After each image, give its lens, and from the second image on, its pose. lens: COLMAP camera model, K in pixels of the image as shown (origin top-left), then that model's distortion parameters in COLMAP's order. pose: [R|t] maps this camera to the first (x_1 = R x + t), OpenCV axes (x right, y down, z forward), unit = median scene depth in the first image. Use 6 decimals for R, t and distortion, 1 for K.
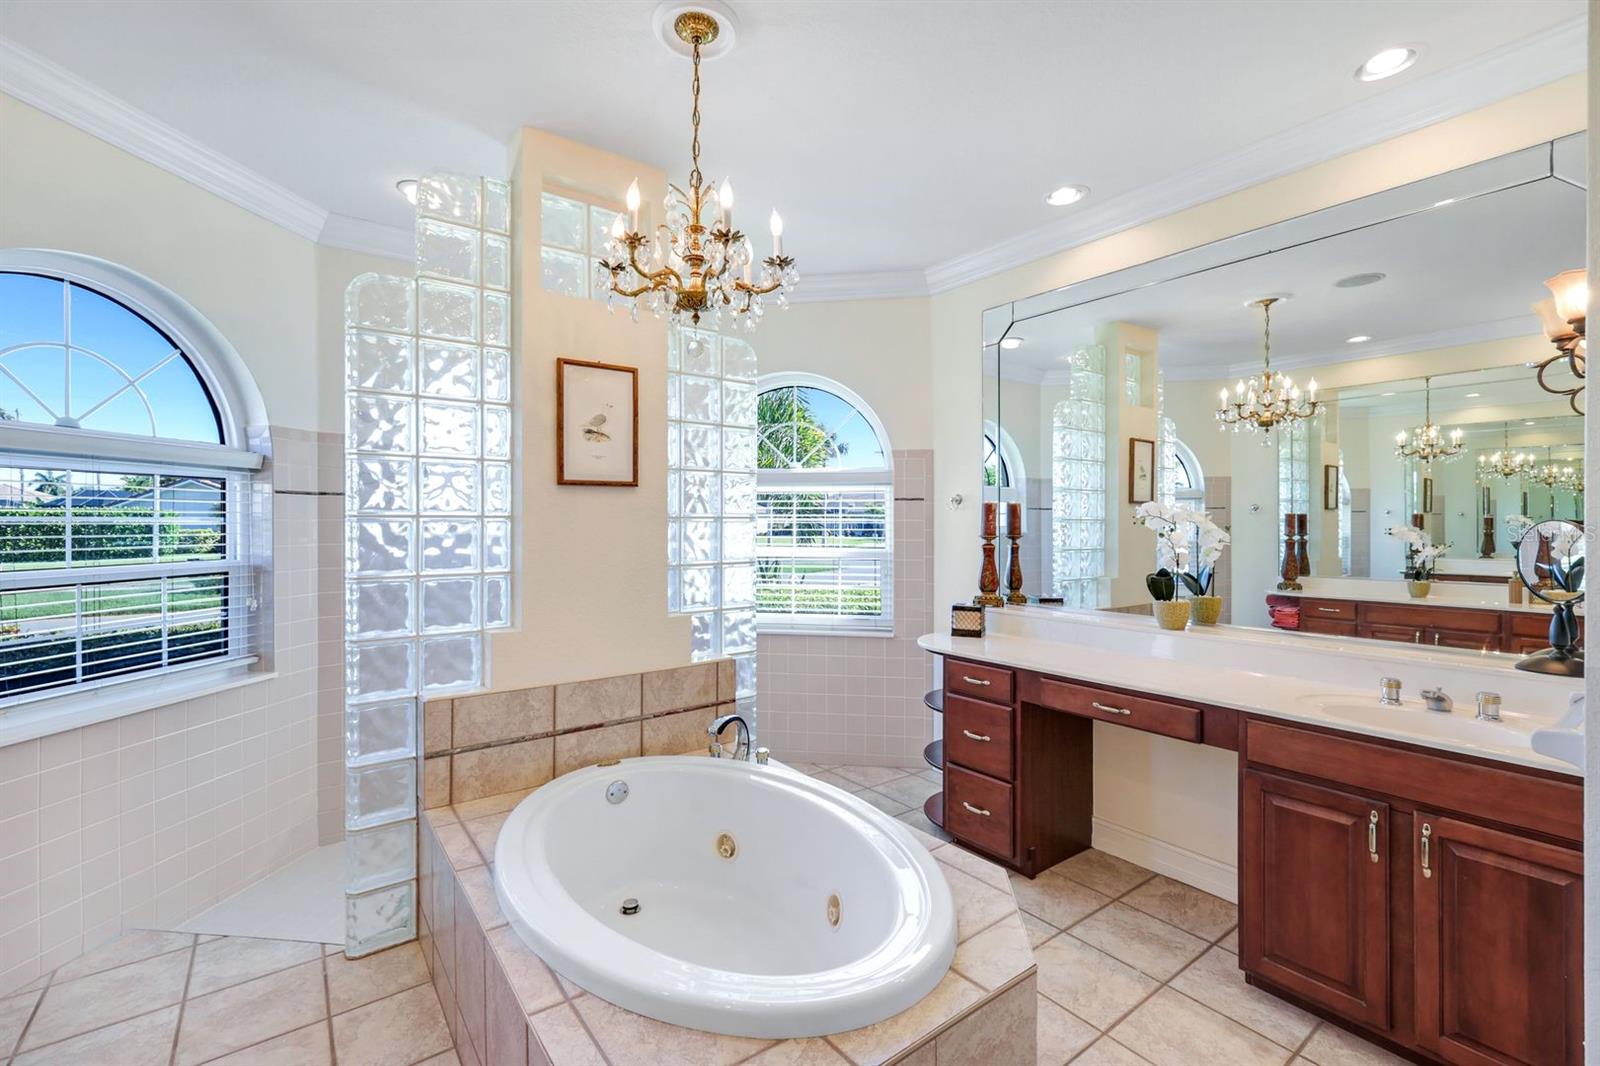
lens RADIAL K [[691.3, 0, 792.2], [0, 691.3, 520.8], [0, 0, 1]] dist [0.004459, -0.000028]
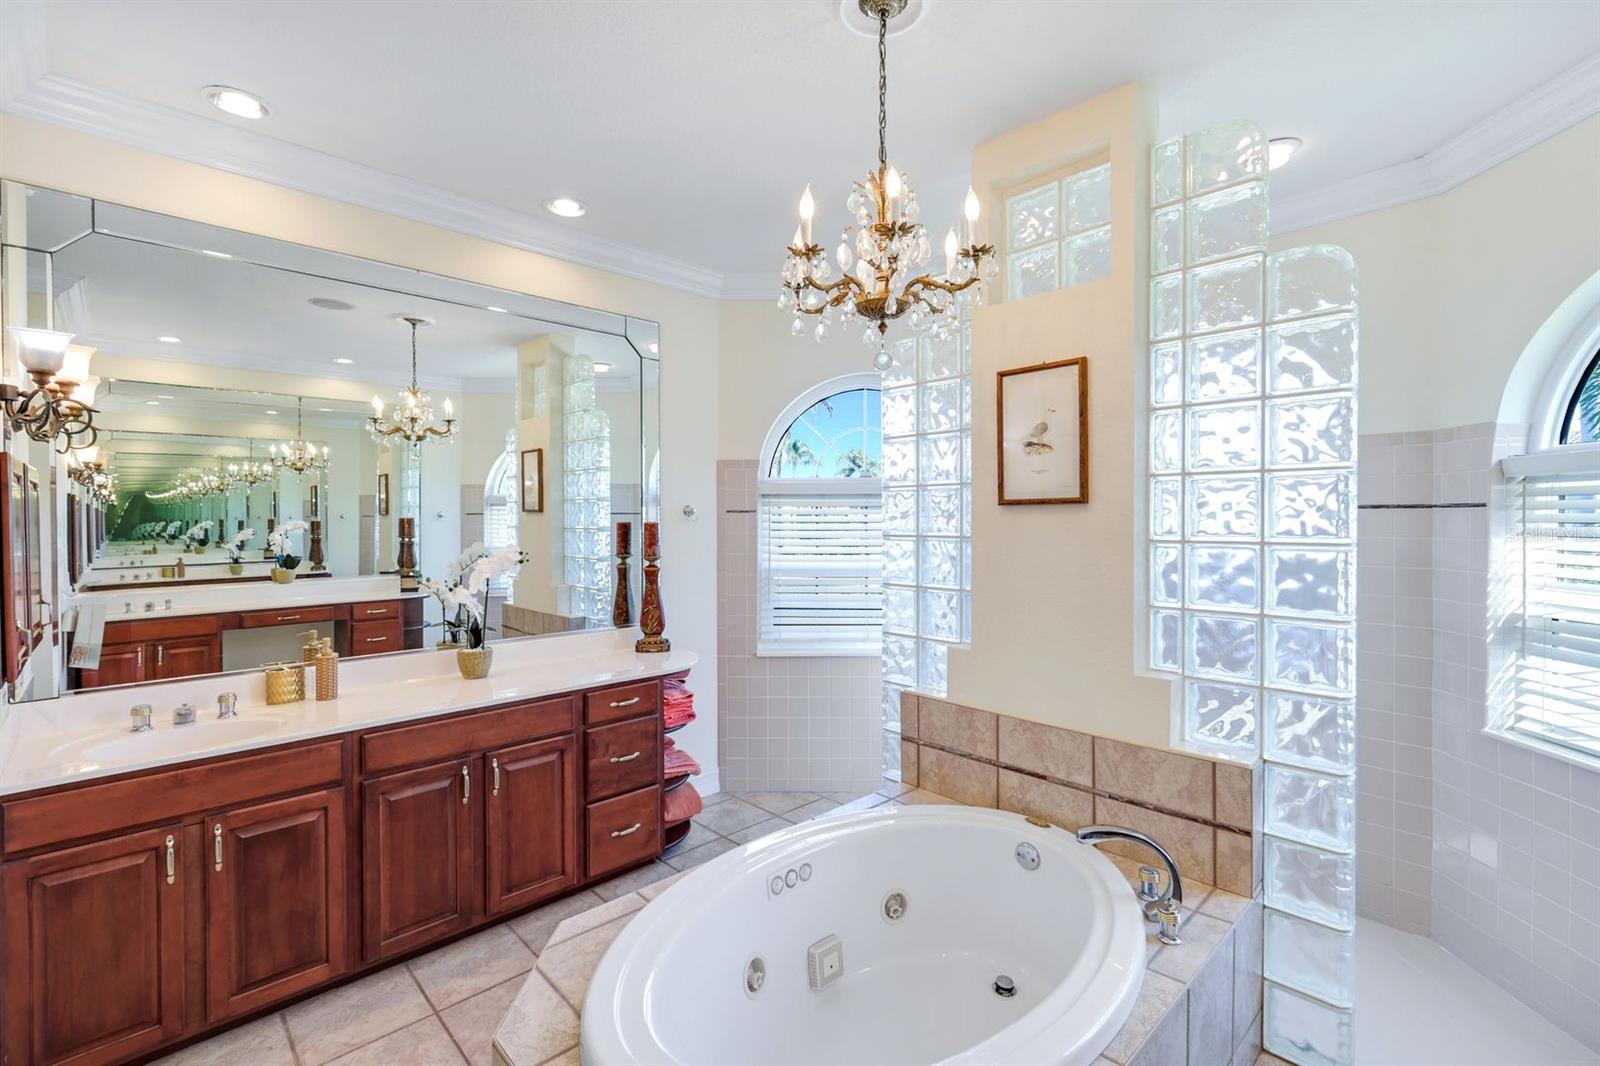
lens RADIAL K [[707.0, 0, 802.1], [0, 707.0, 520.8], [0, 0, 1]] dist [0.000466, 0.000020]
pose [[0.137095, 0.004736, -0.990547, 0.553142], [0.002439, 0.999984, 0.005119, -0.033861], [0.990555, -0.003118, 0.137081, 0.560068]]
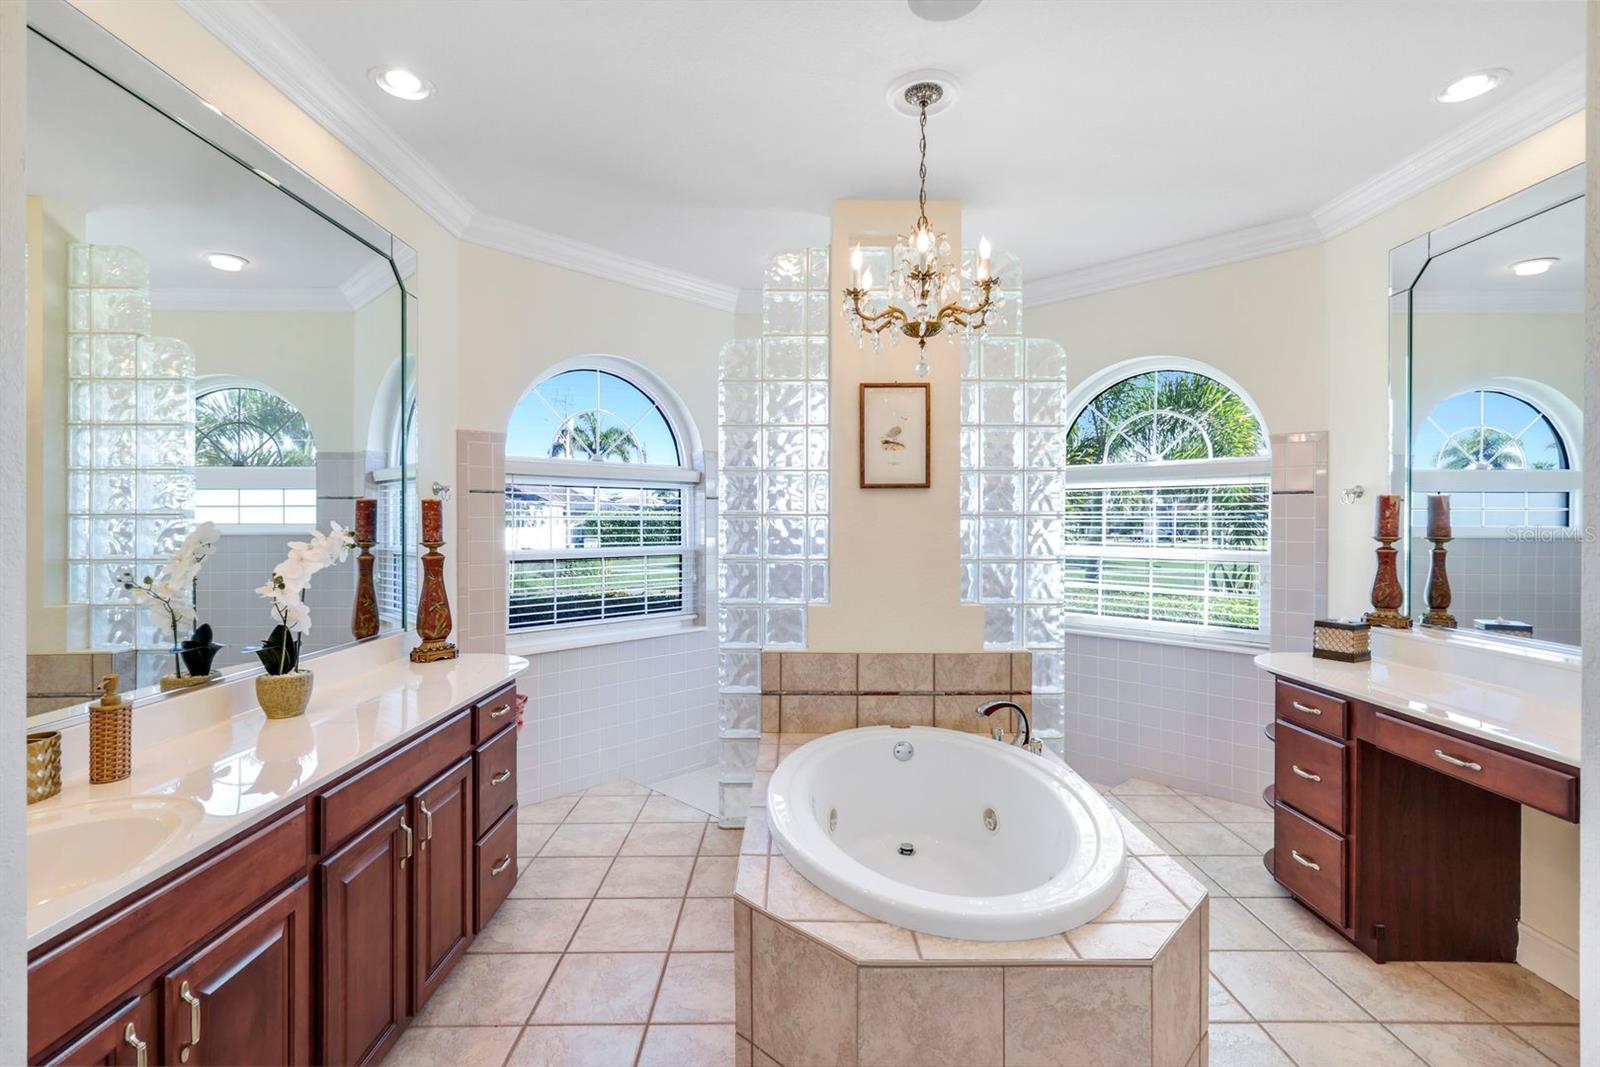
lens RADIAL K [[719.9, 0, 801.2], [0, 719.9, 522.2], [0, 0, 1]] dist [0.005710, 0.000105]
pose [[0.808198, 0.002331, -0.588906, 0.300359], [-0.000936, 0.999996, 0.002672, 0.003802], [0.588910, -0.001608, 0.808197, -0.074116]]
